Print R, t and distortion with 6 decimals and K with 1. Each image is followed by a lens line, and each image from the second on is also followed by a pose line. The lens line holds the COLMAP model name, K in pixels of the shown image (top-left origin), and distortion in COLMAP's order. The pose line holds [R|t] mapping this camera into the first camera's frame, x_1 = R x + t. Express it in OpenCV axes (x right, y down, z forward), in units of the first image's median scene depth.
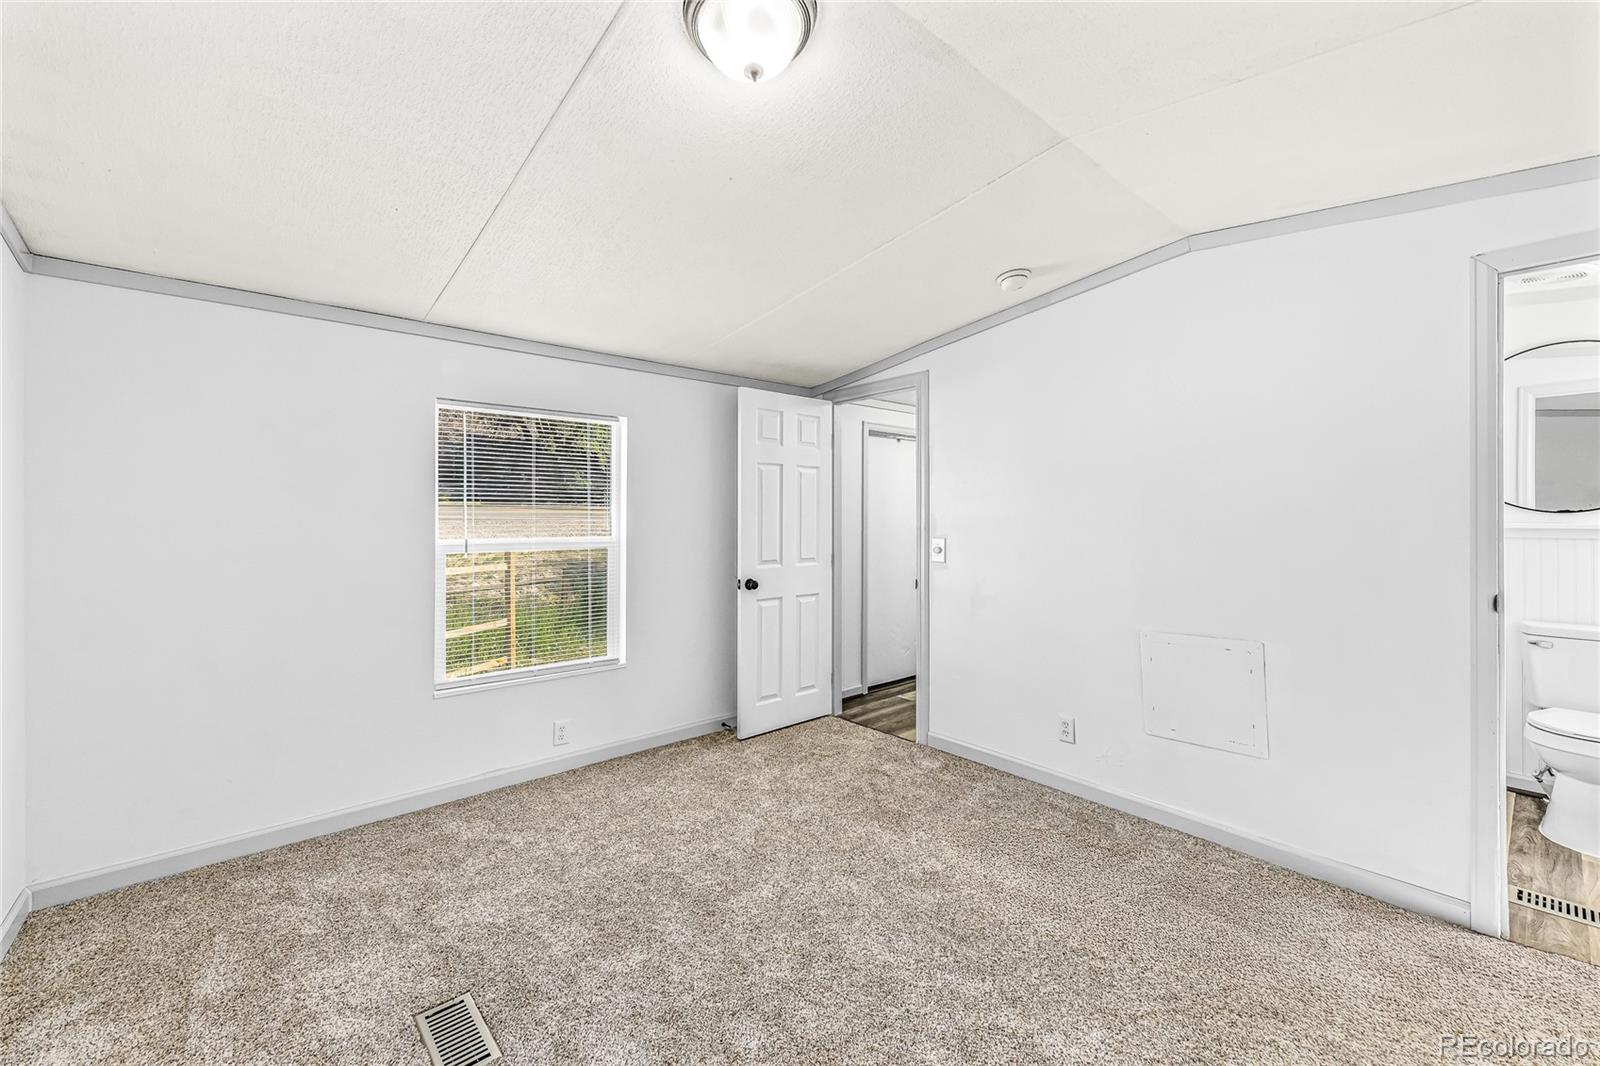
lens RADIAL K [[626.0, 0, 797.3], [0, 626.0, 522.4], [0, 0, 1]] dist [0.005282, -0.001020]
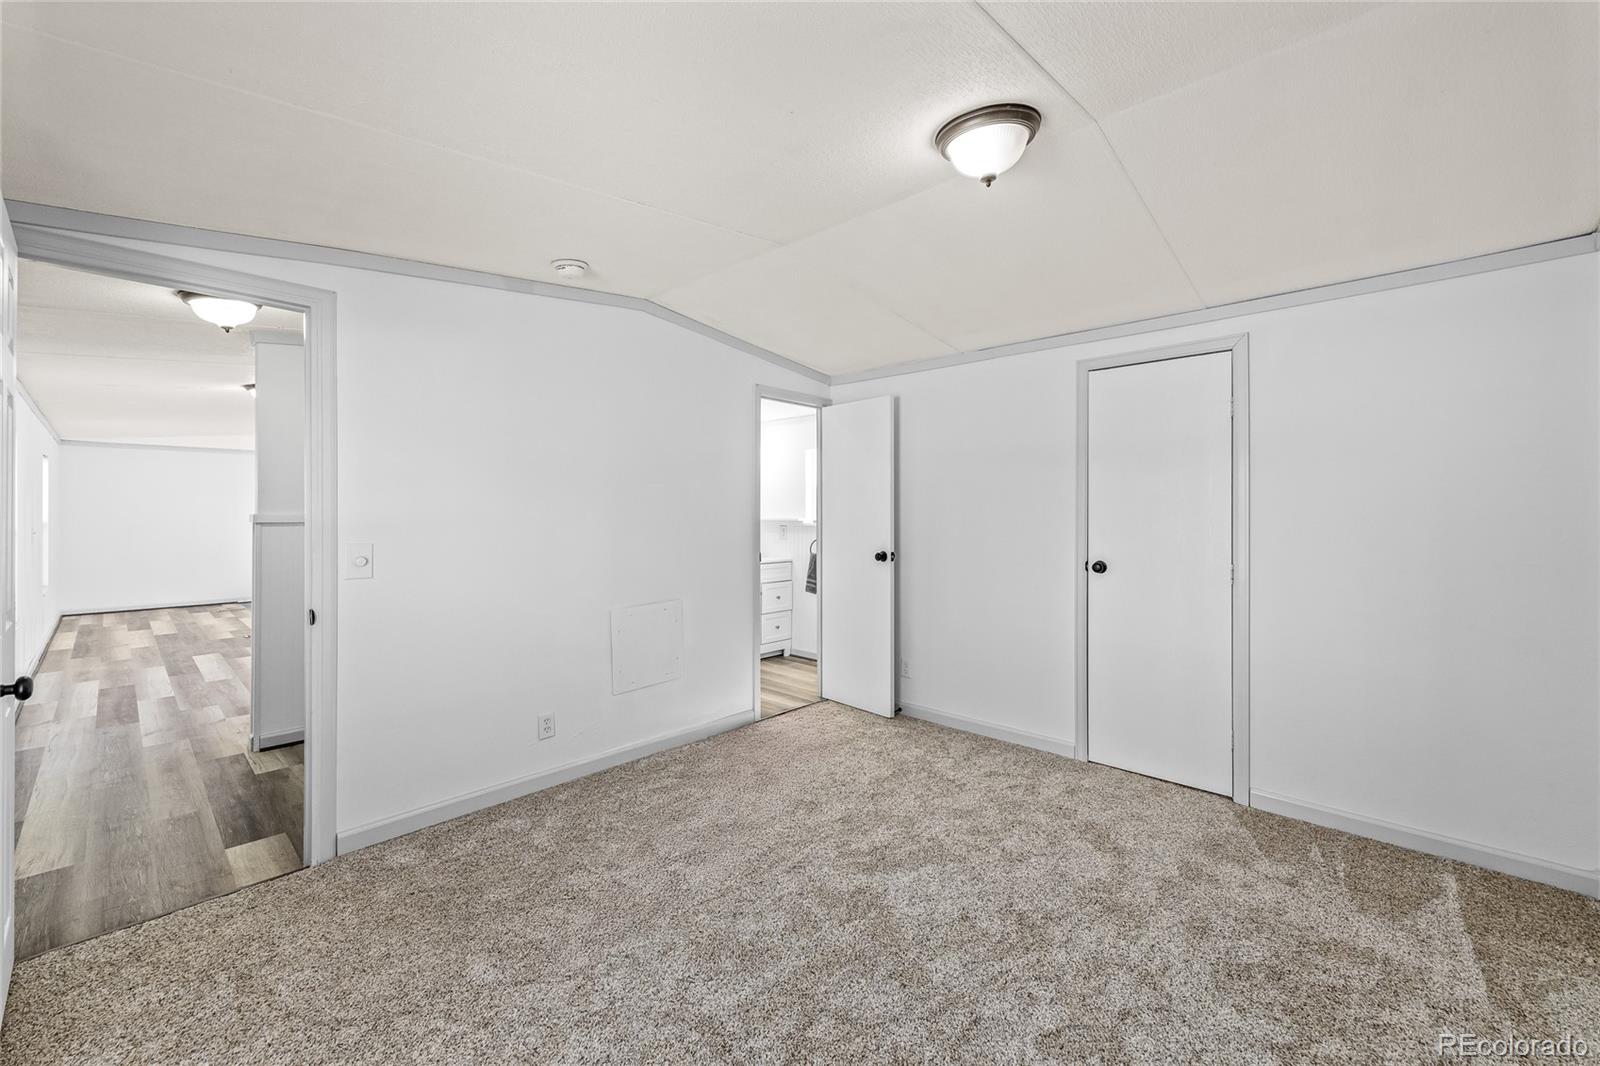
lens RADIAL K [[626.0, 0, 799.1], [0, 626.0, 523.5], [0, 0, 1]] dist [0.005282, -0.001020]
pose [[-0.115951, -0.004855, 0.993243, -0.607268], [0.005180, 0.999971, 0.005493, 0.003198], [-0.993241, 0.005782, -0.115923, 0.709873]]
